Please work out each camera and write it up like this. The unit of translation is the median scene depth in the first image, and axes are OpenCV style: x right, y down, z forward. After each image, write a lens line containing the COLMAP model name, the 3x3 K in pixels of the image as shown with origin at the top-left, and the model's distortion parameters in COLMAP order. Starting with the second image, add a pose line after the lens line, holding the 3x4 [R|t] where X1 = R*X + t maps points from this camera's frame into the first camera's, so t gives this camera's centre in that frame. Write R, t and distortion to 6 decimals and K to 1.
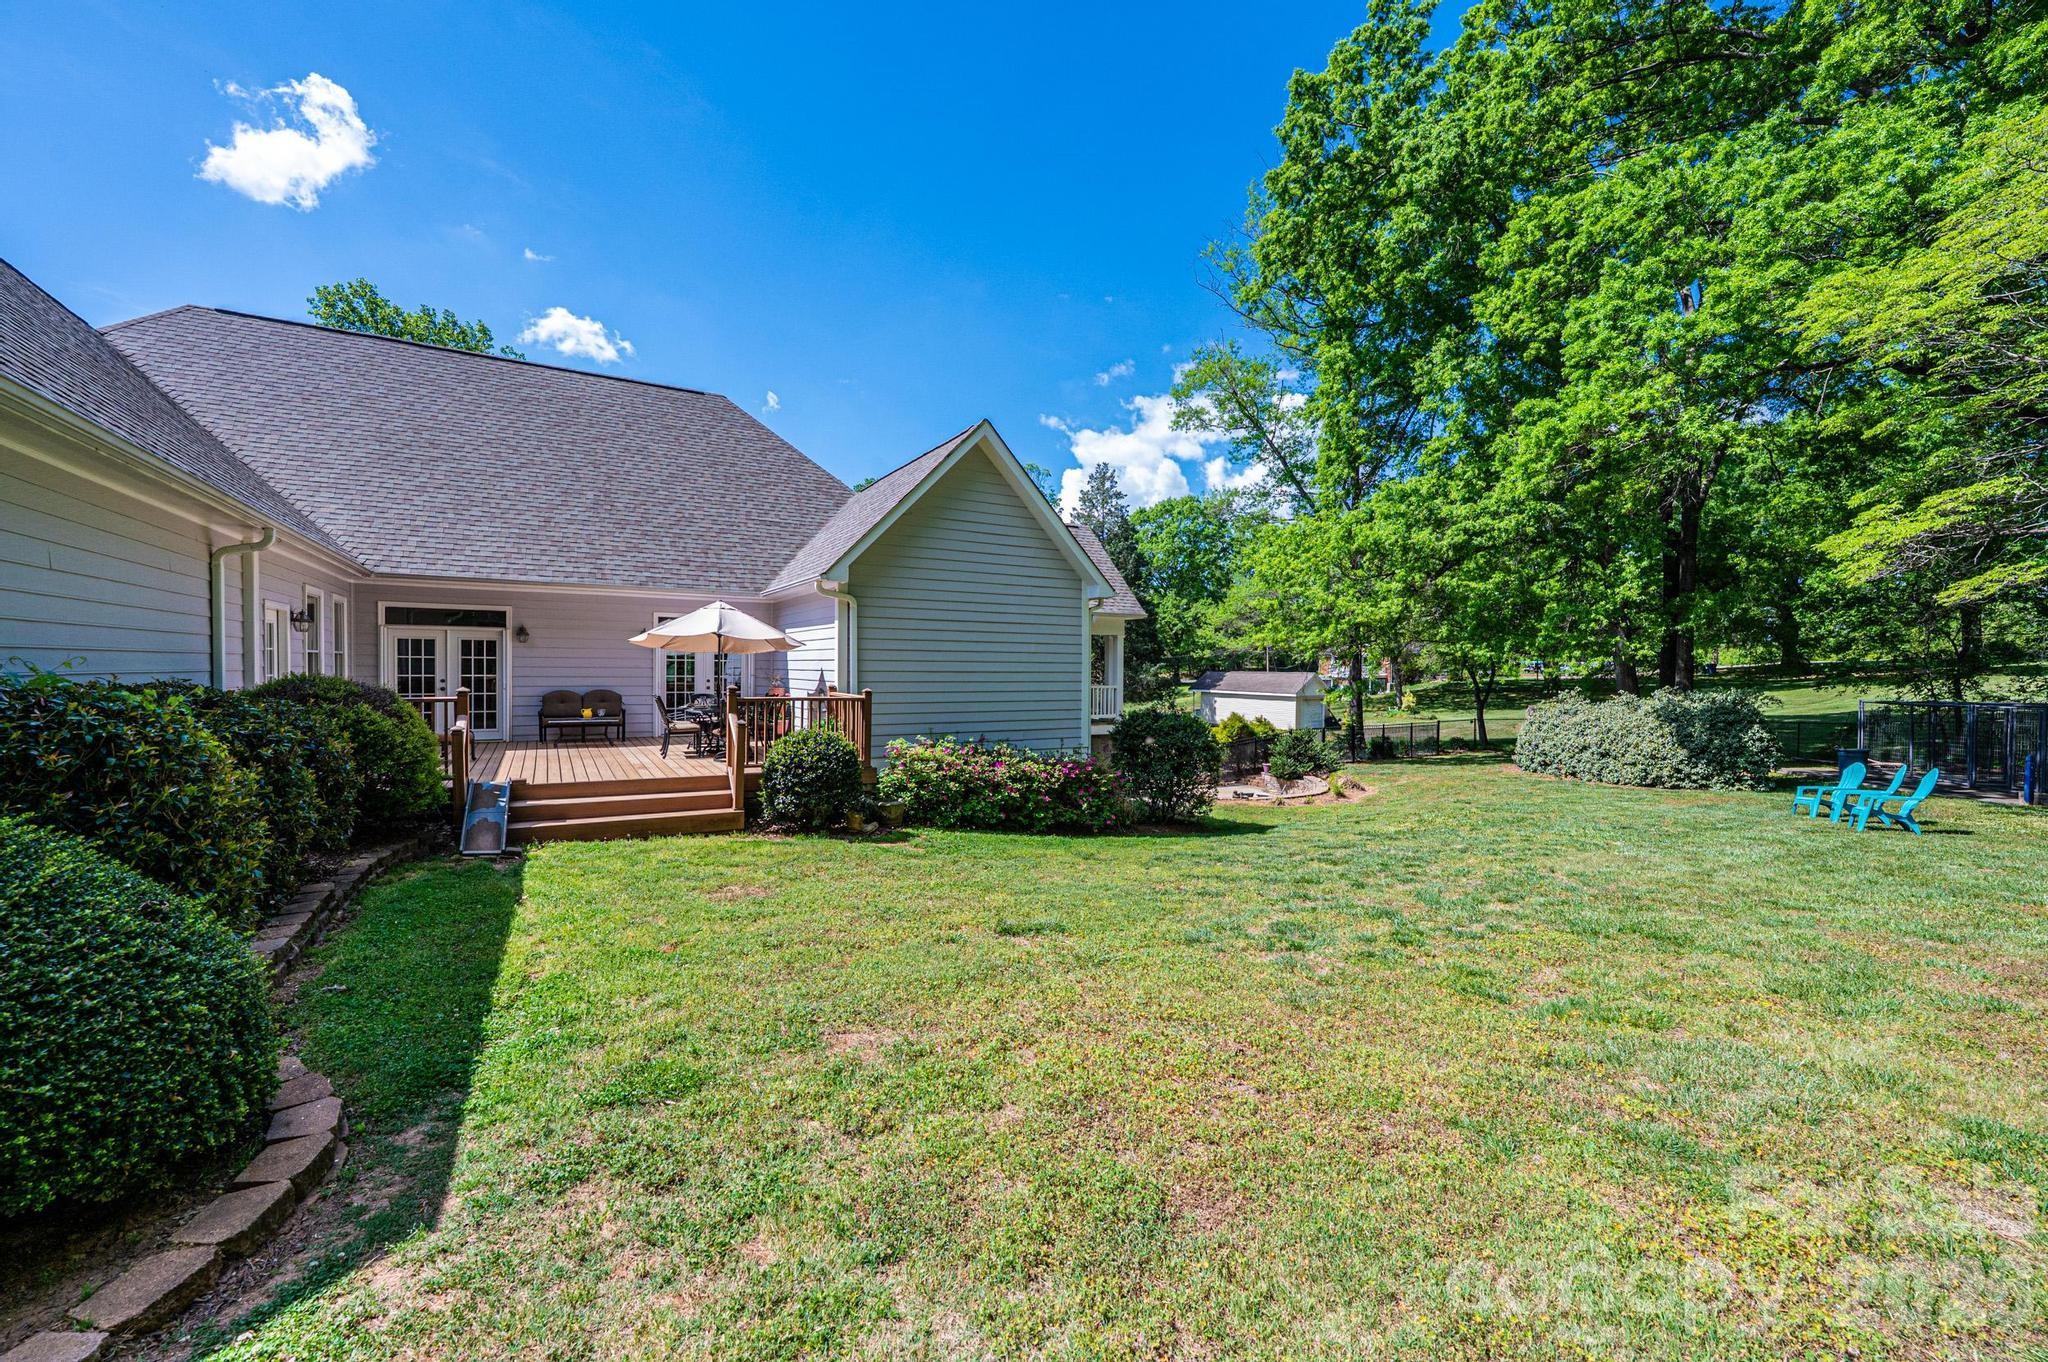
lens RADIAL K [[815.3, 0, 1029.2], [0, 815.3, 670.5], [0, 0, 1]] dist [0.003449, 0.000226]
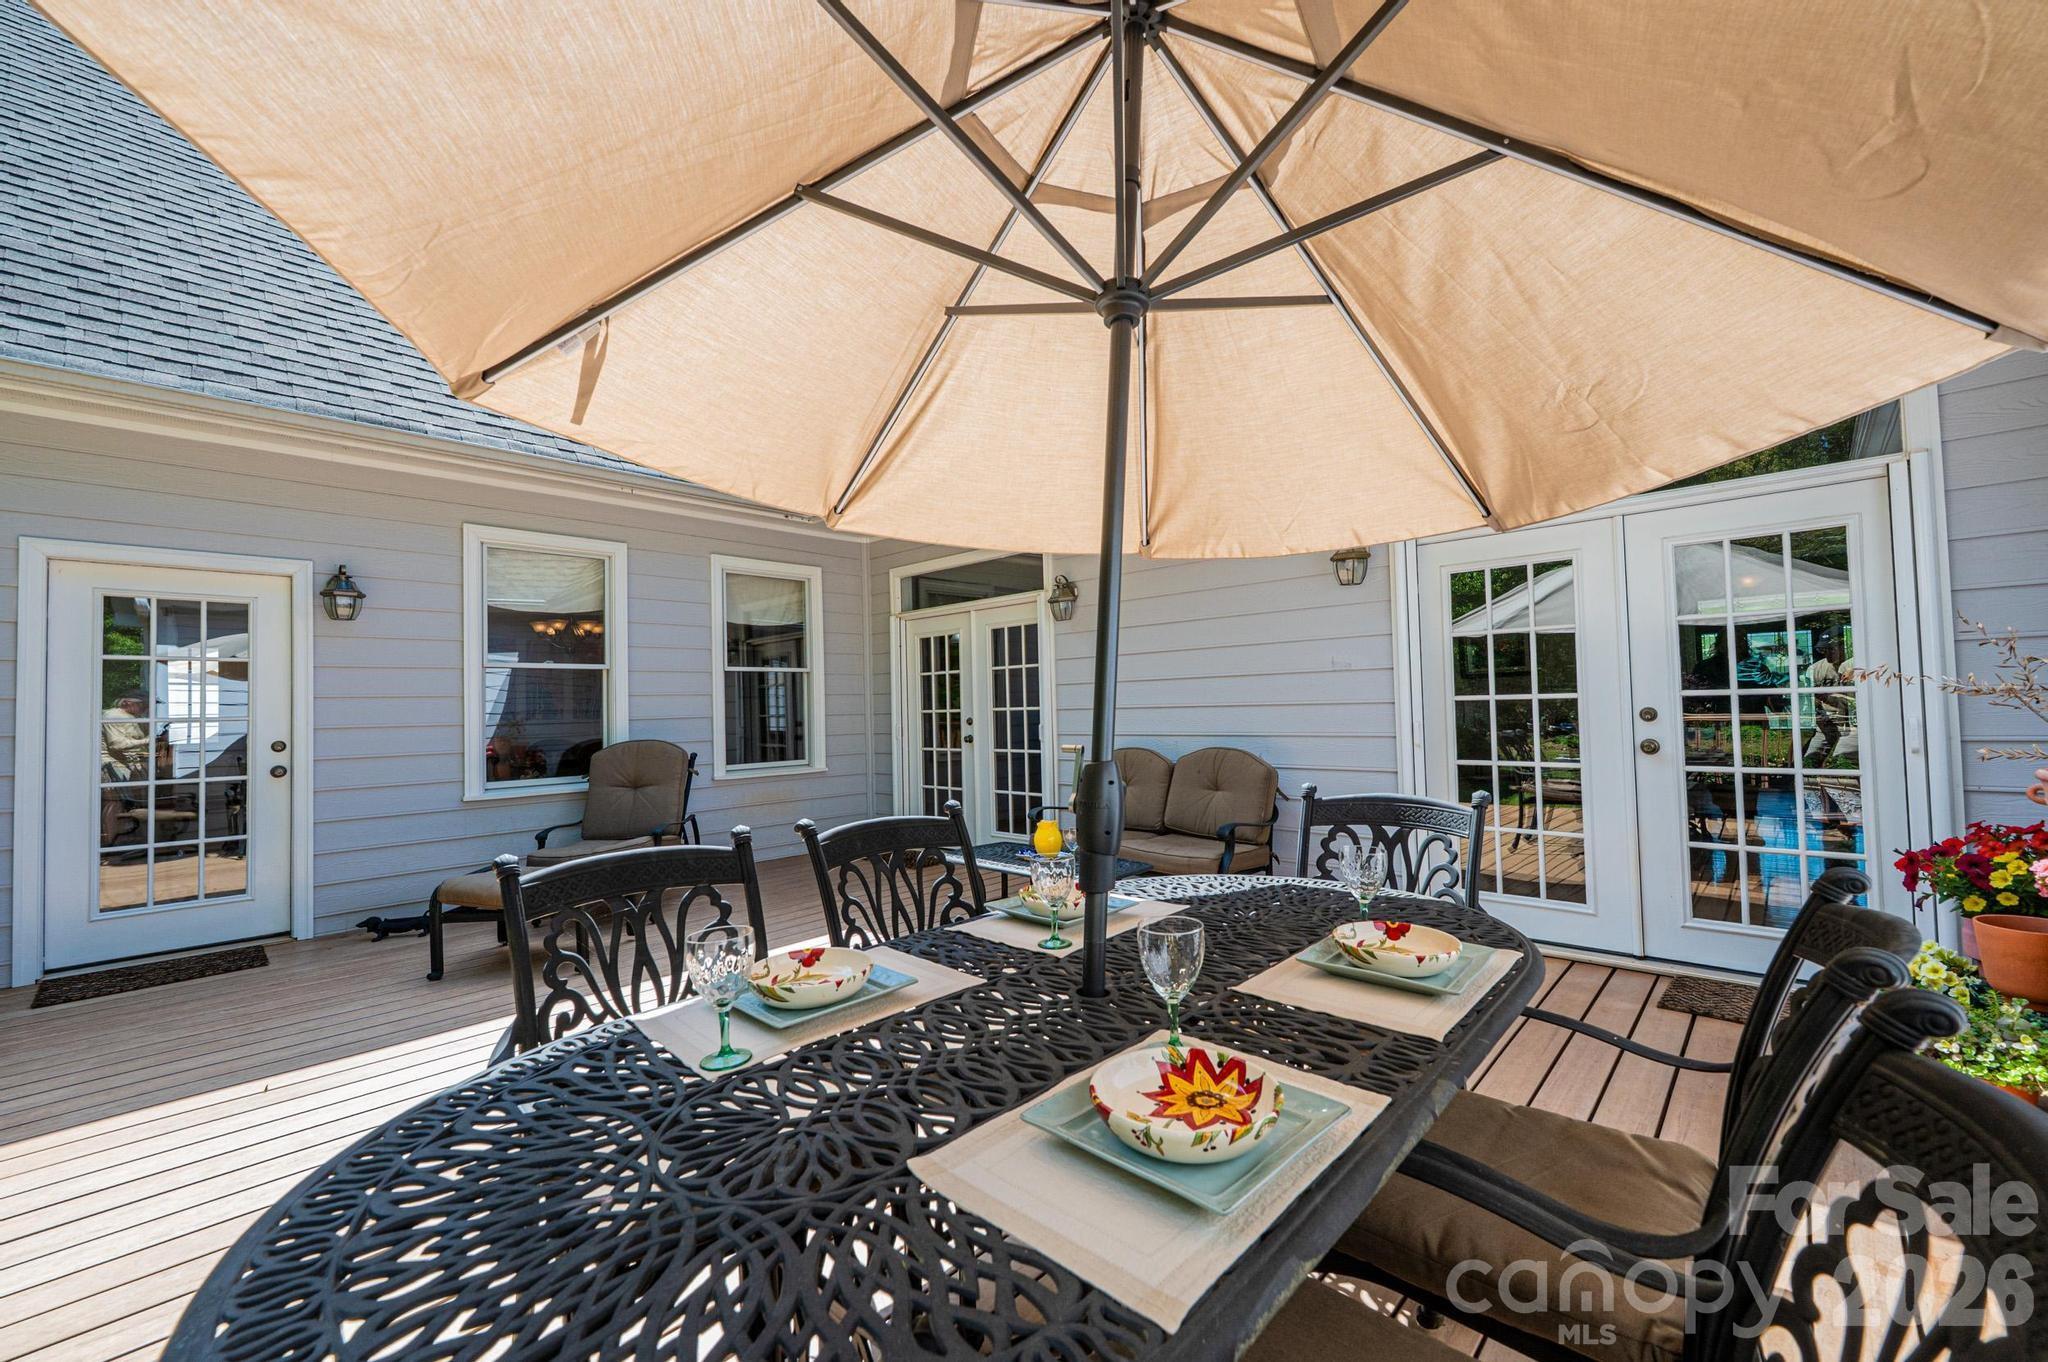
lens RADIAL K [[815.3, 0, 1029.4], [0, 815.3, 681.2], [0, 0, 1]] dist [0.003449, 0.000226]
pose [[0.271520, -0.048152, -0.961228, -0.218914], [0.023717, 0.998779, -0.043334, 0.008942], [0.962141, -0.011031, 0.272330, 0.755241]]
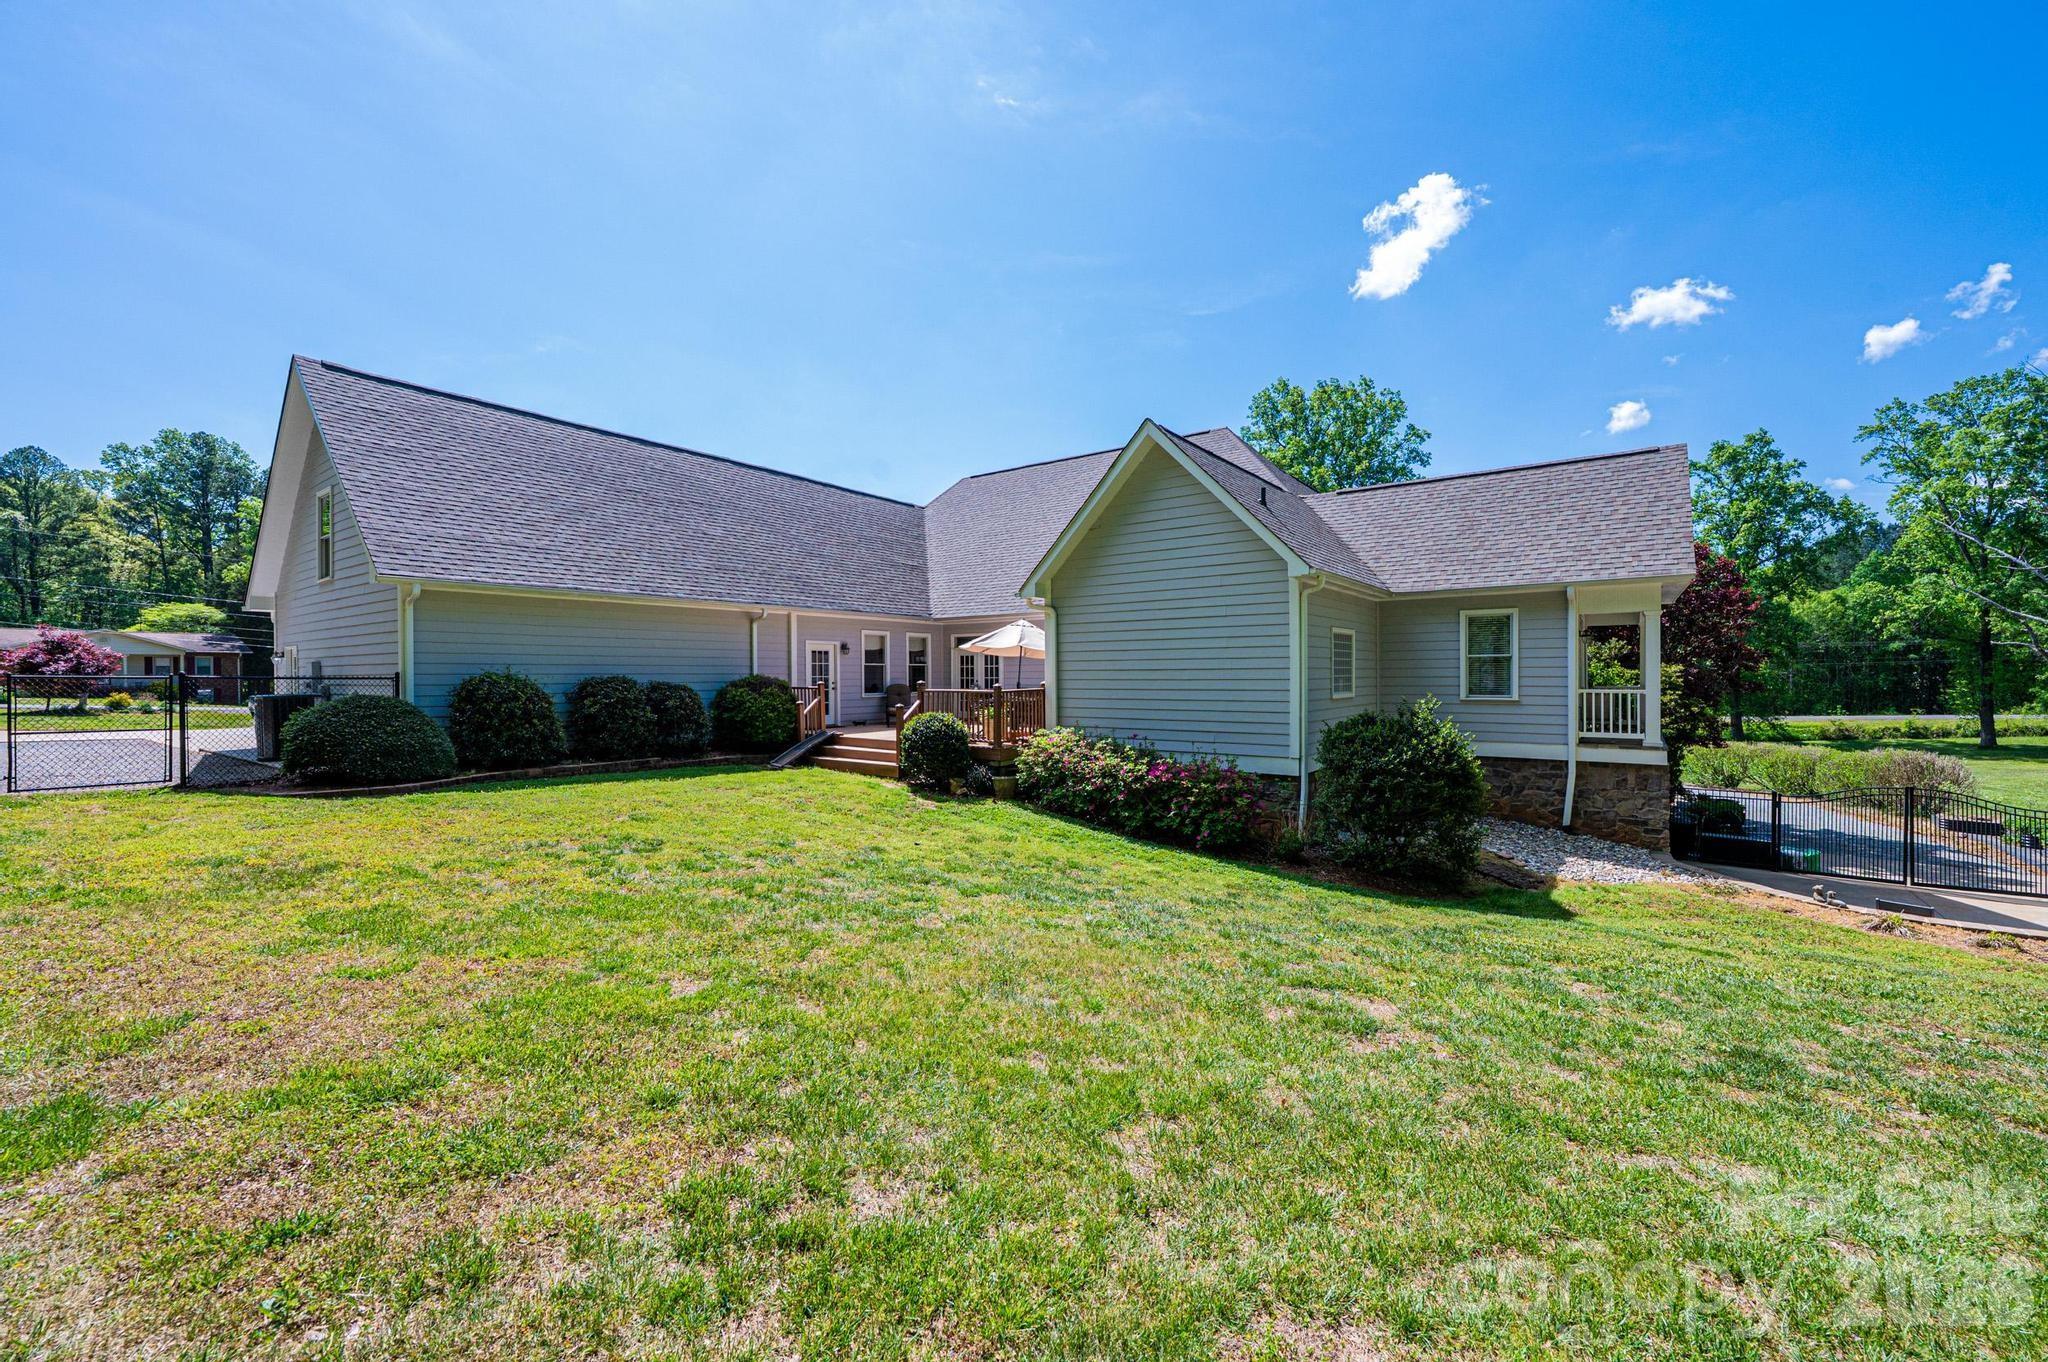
lens RADIAL K [[815.3, 0, 1021.3], [0, 815.3, 683.7], [0, 0, 1]] dist [0.003449, 0.000226]
pose [[0.387276, -0.000606, -0.921964, 0.669773], [0.004584, 0.999989, 0.001268, 0.013867], [0.921953, -0.004717, 0.387274, 0.381911]]
